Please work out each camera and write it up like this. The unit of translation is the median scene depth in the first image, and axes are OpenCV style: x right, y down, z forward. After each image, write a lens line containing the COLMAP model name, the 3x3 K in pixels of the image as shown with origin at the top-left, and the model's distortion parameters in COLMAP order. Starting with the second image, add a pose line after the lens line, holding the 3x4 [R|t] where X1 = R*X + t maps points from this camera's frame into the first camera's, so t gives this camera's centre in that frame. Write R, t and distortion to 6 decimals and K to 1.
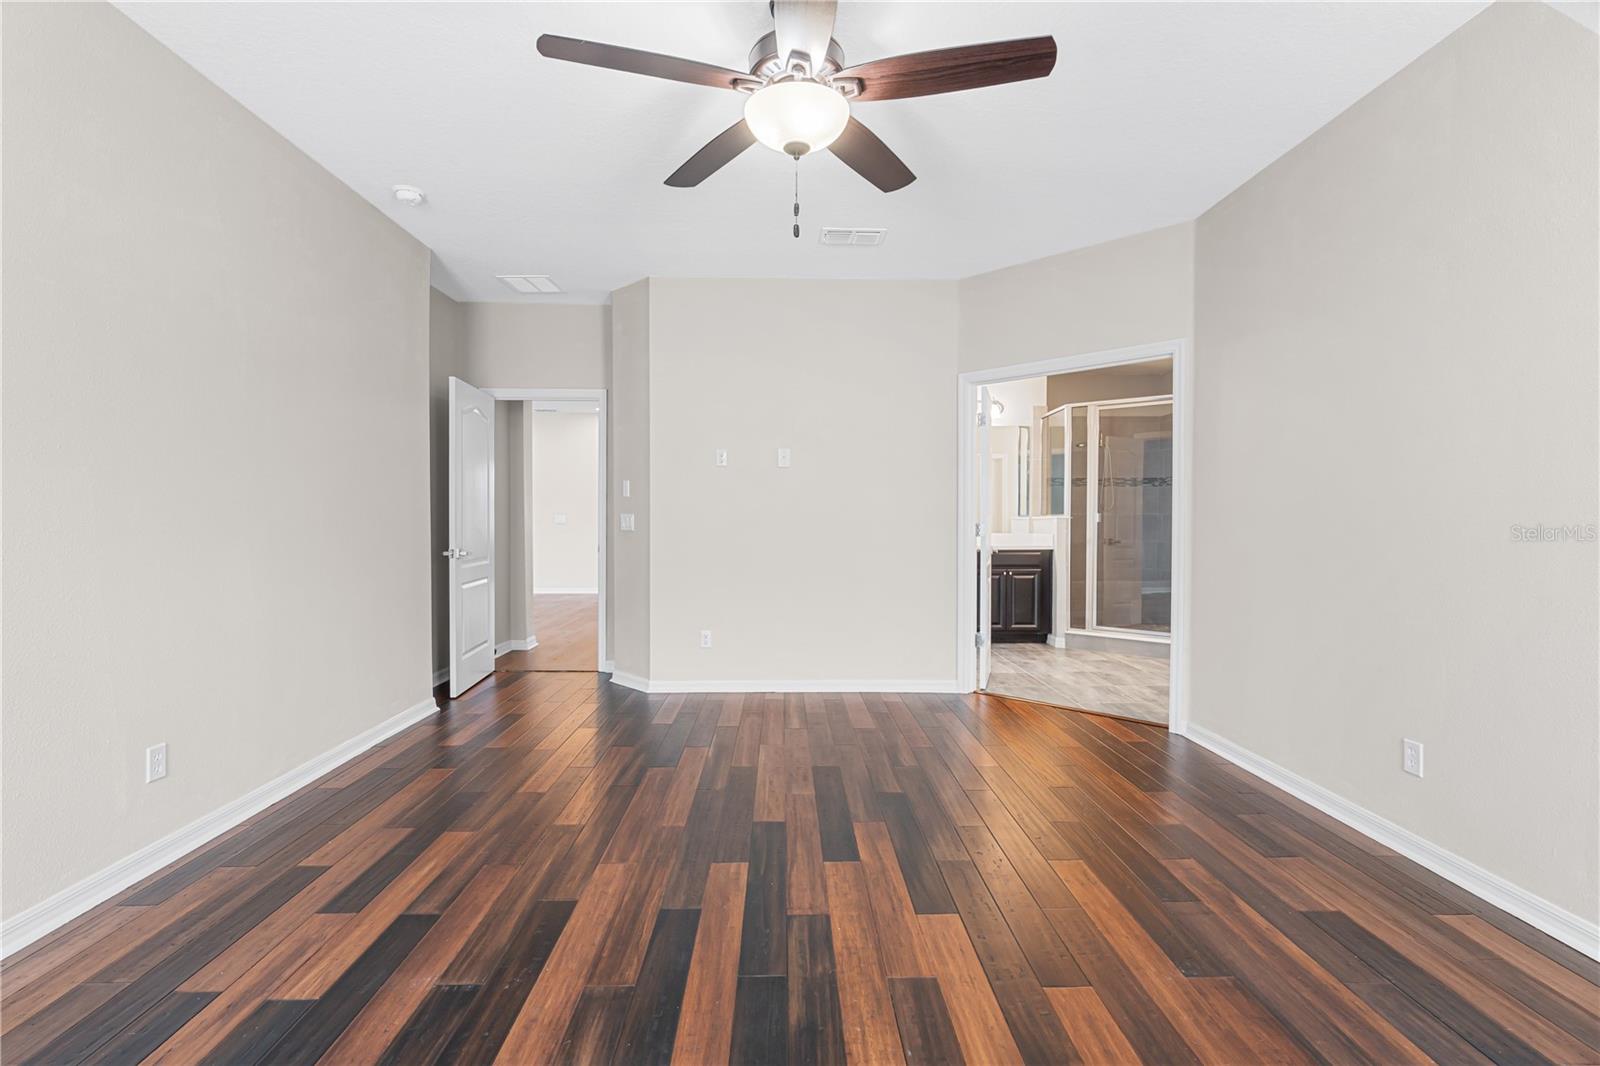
lens RADIAL K [[727.2, 0, 799.3], [0, 727.2, 528.9], [0, 0, 1]] dist [-0.009469, 0.004612]
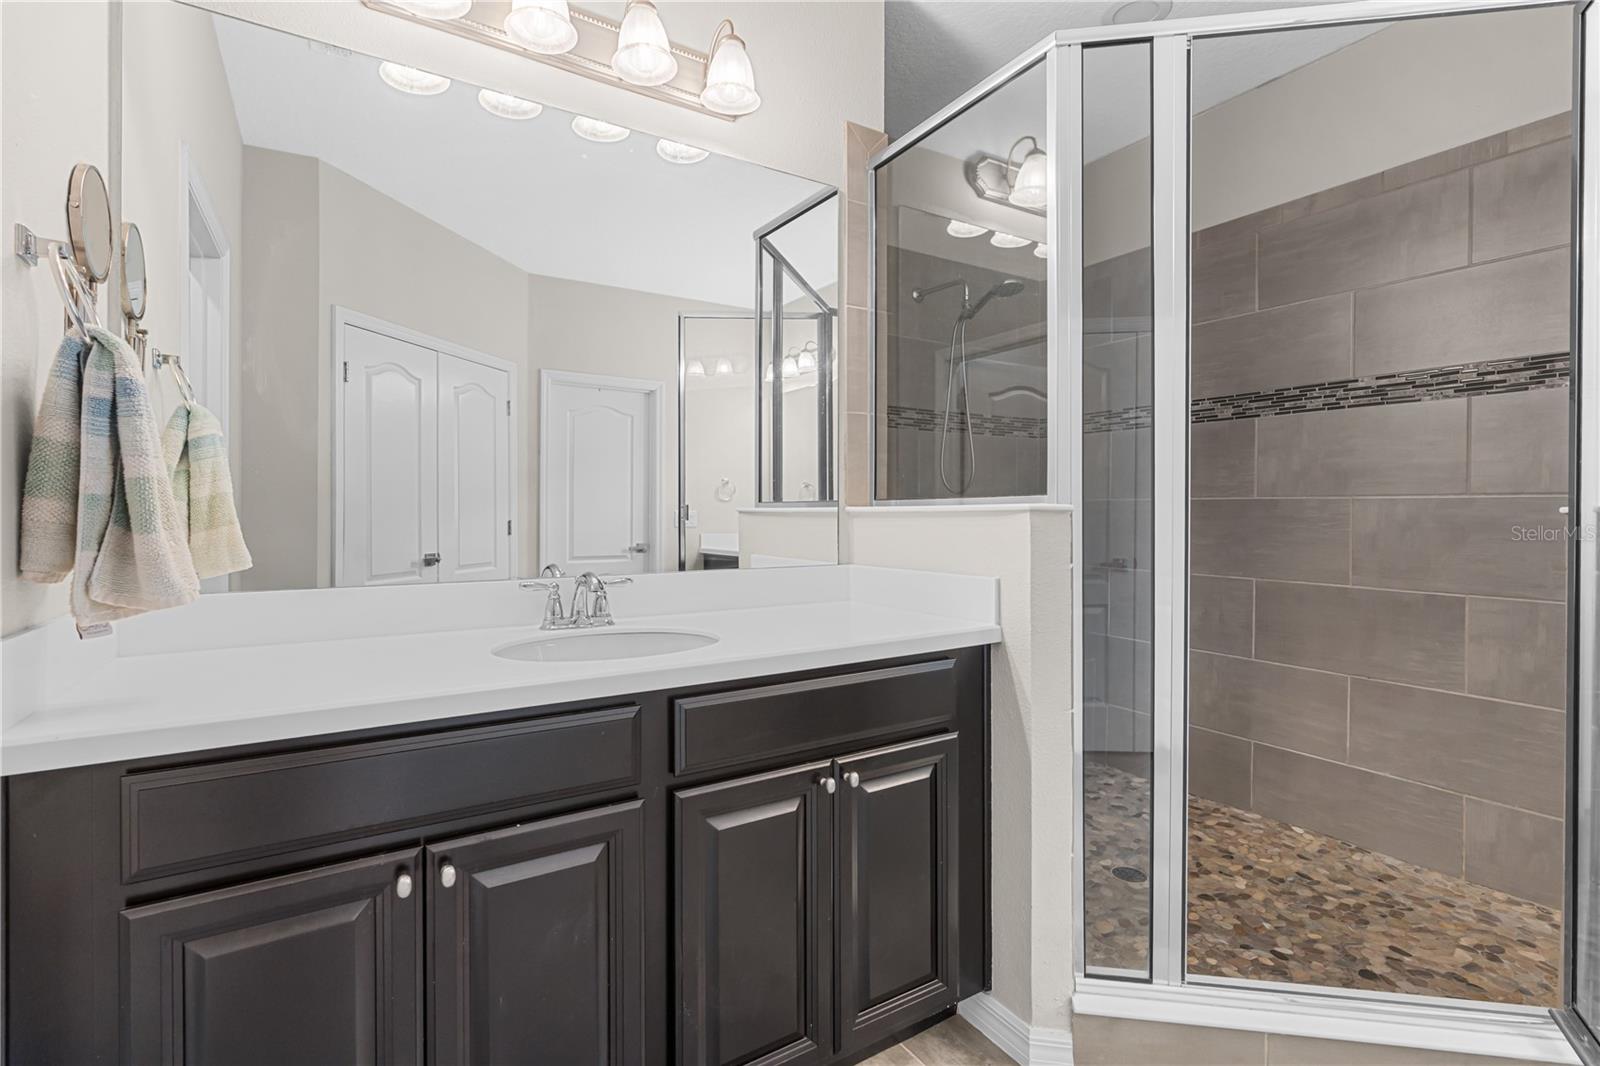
lens RADIAL K [[727.2, 0, 757.0], [0, 727.2, 515.9], [0, 0, 1]] dist [-0.009469, 0.004612]
pose [[0.876966, -0.002847, 0.480544, 0.220716], [0.007520, 0.999941, -0.007800, -0.016016], [-0.480493, 0.010454, 0.876936, 1.101733]]
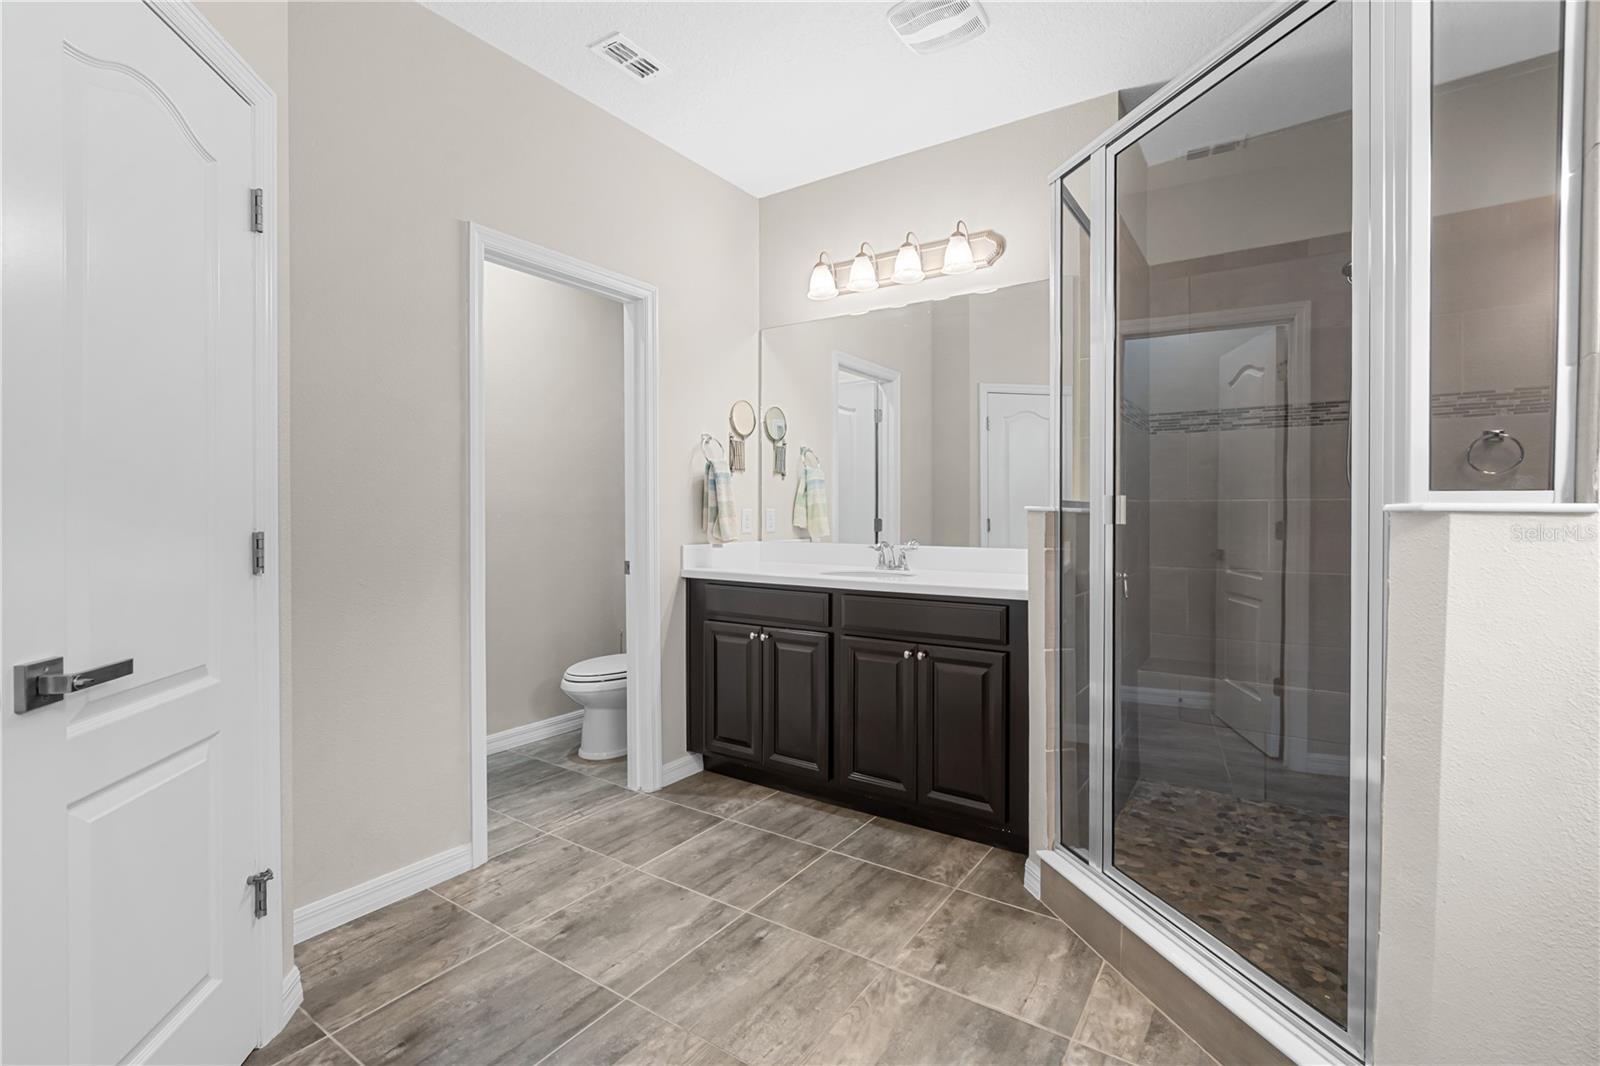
lens RADIAL K [[727.2, 0, 809.4], [0, 727.2, 520.6], [0, 0, 1]] dist [-0.009469, 0.004612]
pose [[0.796092, 0.008420, -0.605117, 0.627717], [-0.009916, 0.999950, 0.000868, -0.012838], [0.605095, 0.005309, 0.796136, 0.873601]]
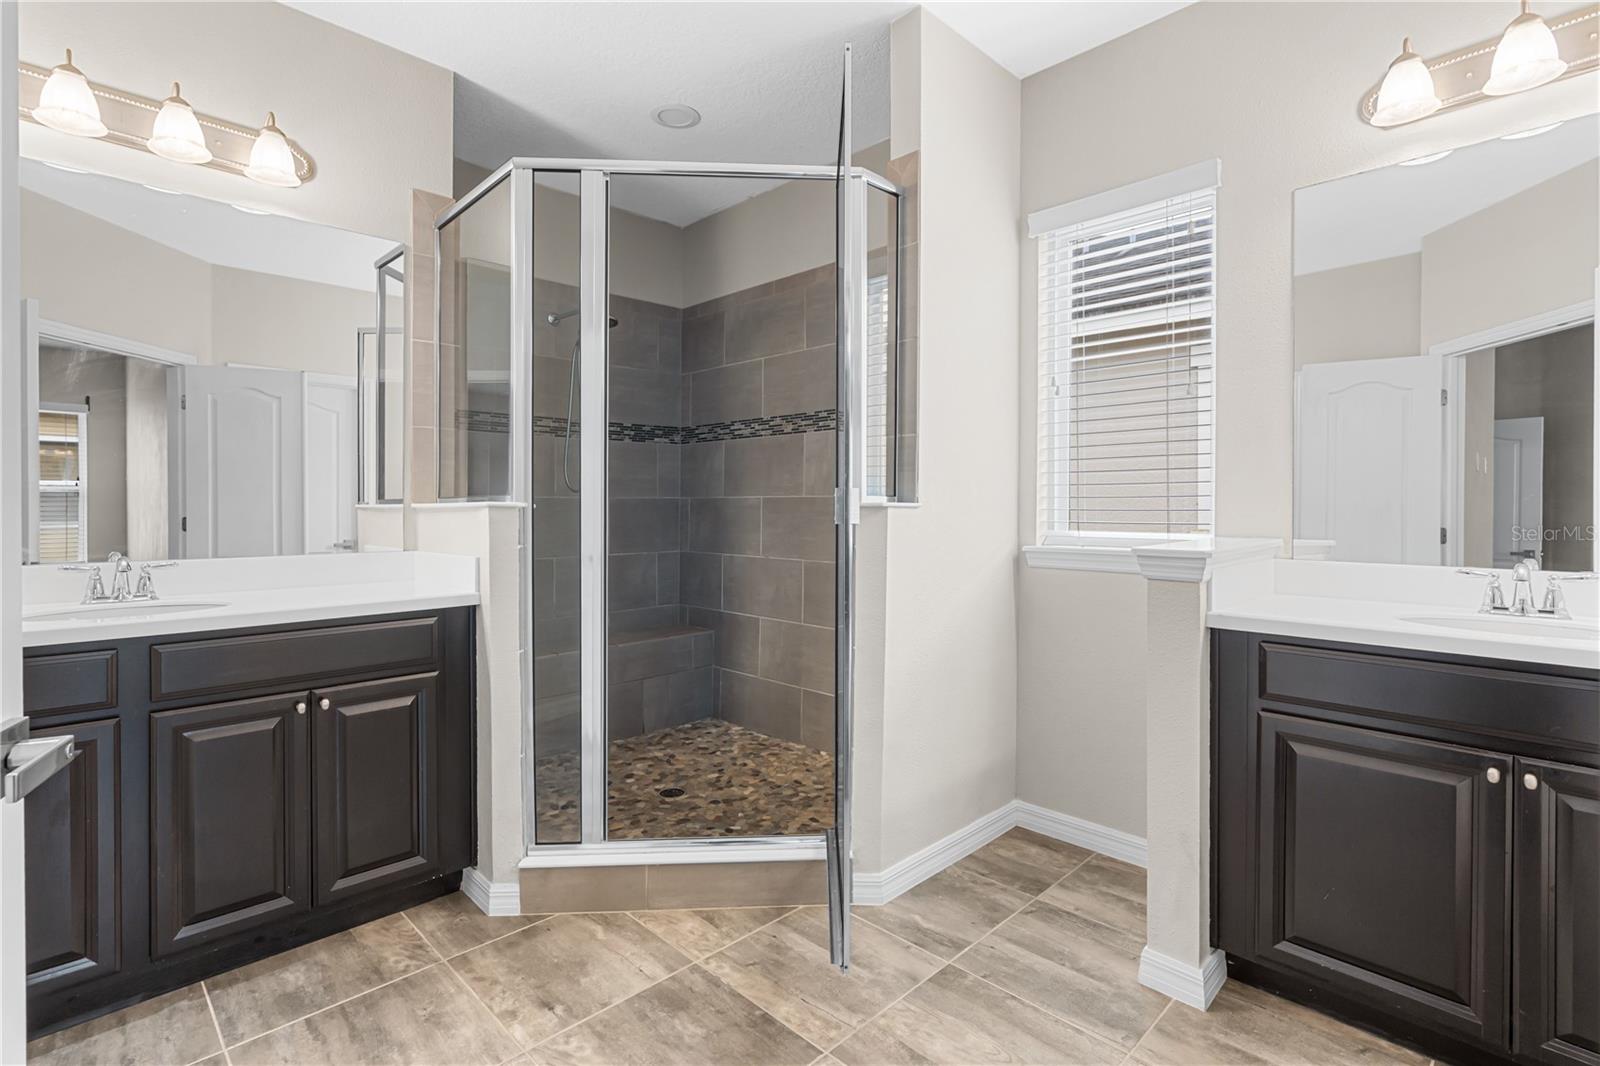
lens RADIAL K [[783.6, 0, 771.9], [0, 783.6, 509.5], [0, 0, 1]] dist [-0.004387, 0.001786]
pose [[0.751502, -0.003192, 0.659723, 0.291347], [0.011829, 0.999893, -0.008636, -0.012393], [-0.659625, 0.014294, 0.751459, 0.869673]]
